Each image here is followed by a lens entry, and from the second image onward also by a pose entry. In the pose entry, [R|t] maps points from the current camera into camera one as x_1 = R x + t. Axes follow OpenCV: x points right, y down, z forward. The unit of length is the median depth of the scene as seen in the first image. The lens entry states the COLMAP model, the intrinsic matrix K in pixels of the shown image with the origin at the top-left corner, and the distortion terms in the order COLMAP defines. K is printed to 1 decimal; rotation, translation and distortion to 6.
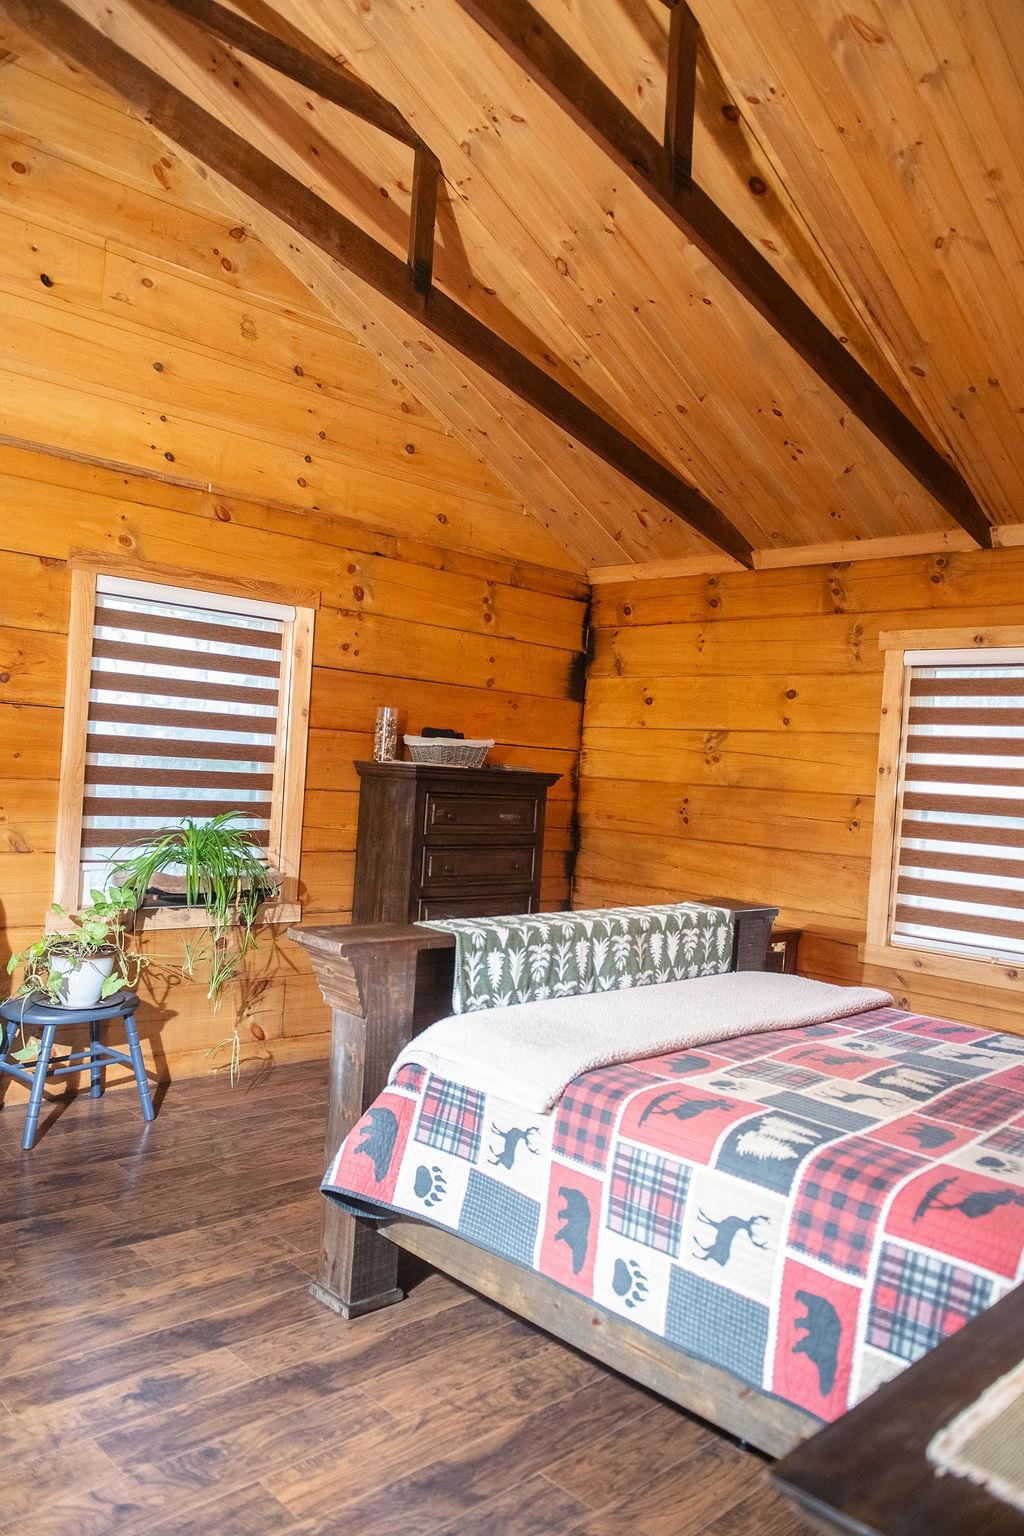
lens RADIAL K [[1121.0, 0, 512.0], [0, 1121.0, 768.0], [0, 0, 1]] dist [-0.047234, -0.006141]
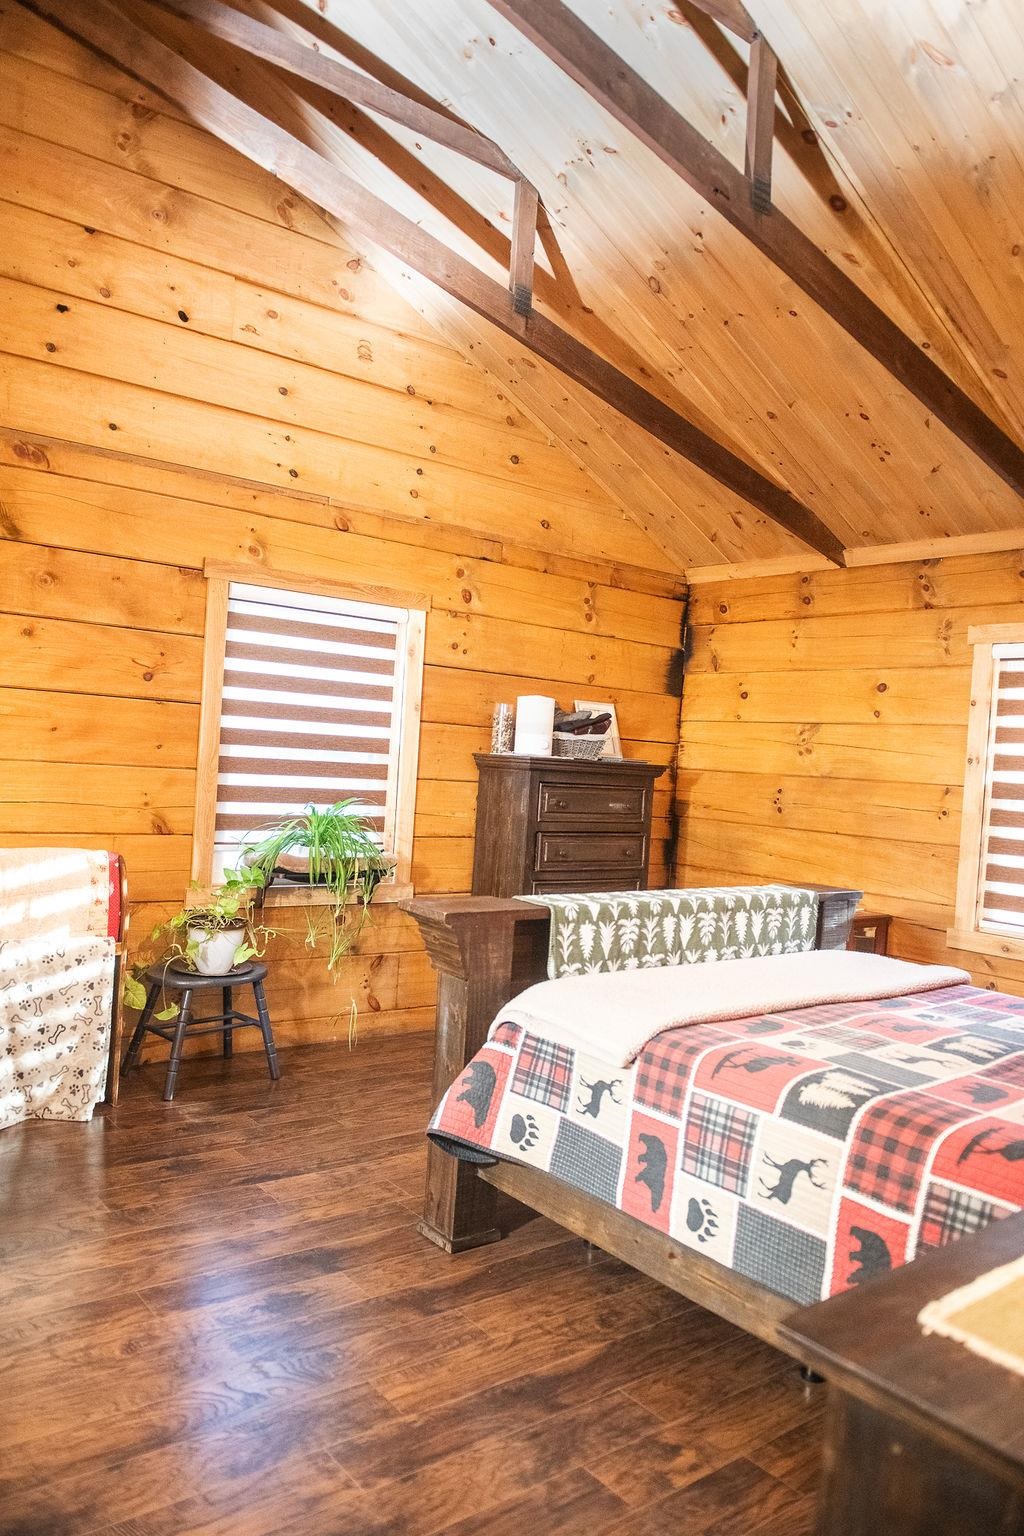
lens RADIAL K [[1098.3, 0, 512.0], [0, 1098.3, 768.0], [0, 0, 1]] dist [-0.046246, -0.005583]
pose [[0.994845, 0.000111, -0.101407, 0.017565], [0.000123, 0.999997, 0.002306, 0.008541], [0.101407, -0.002306, 0.994842, -0.056979]]
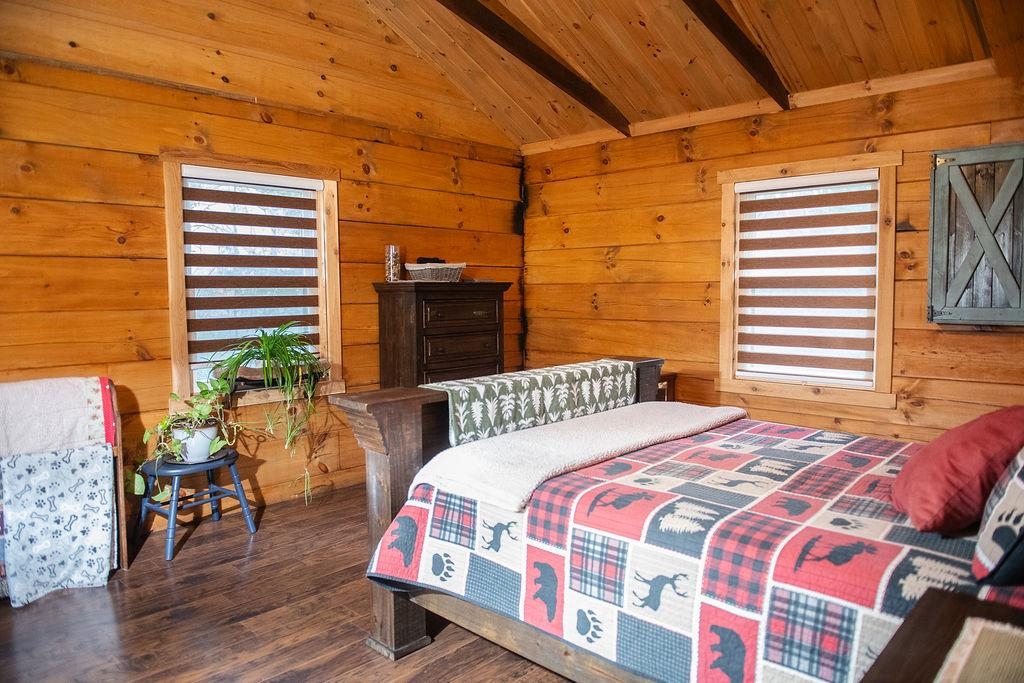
lens RADIAL K [[696.1, 0, 511.0], [0, 696.1, 338.1], [0, 0, 1]] dist [-0.045781, -0.008510]
pose [[0.996464, -0.074004, 0.039776, -0.000176], [0.071013, 0.994875, 0.071983, 0.018786], [-0.044899, -0.068904, 0.996612, 0.096937]]
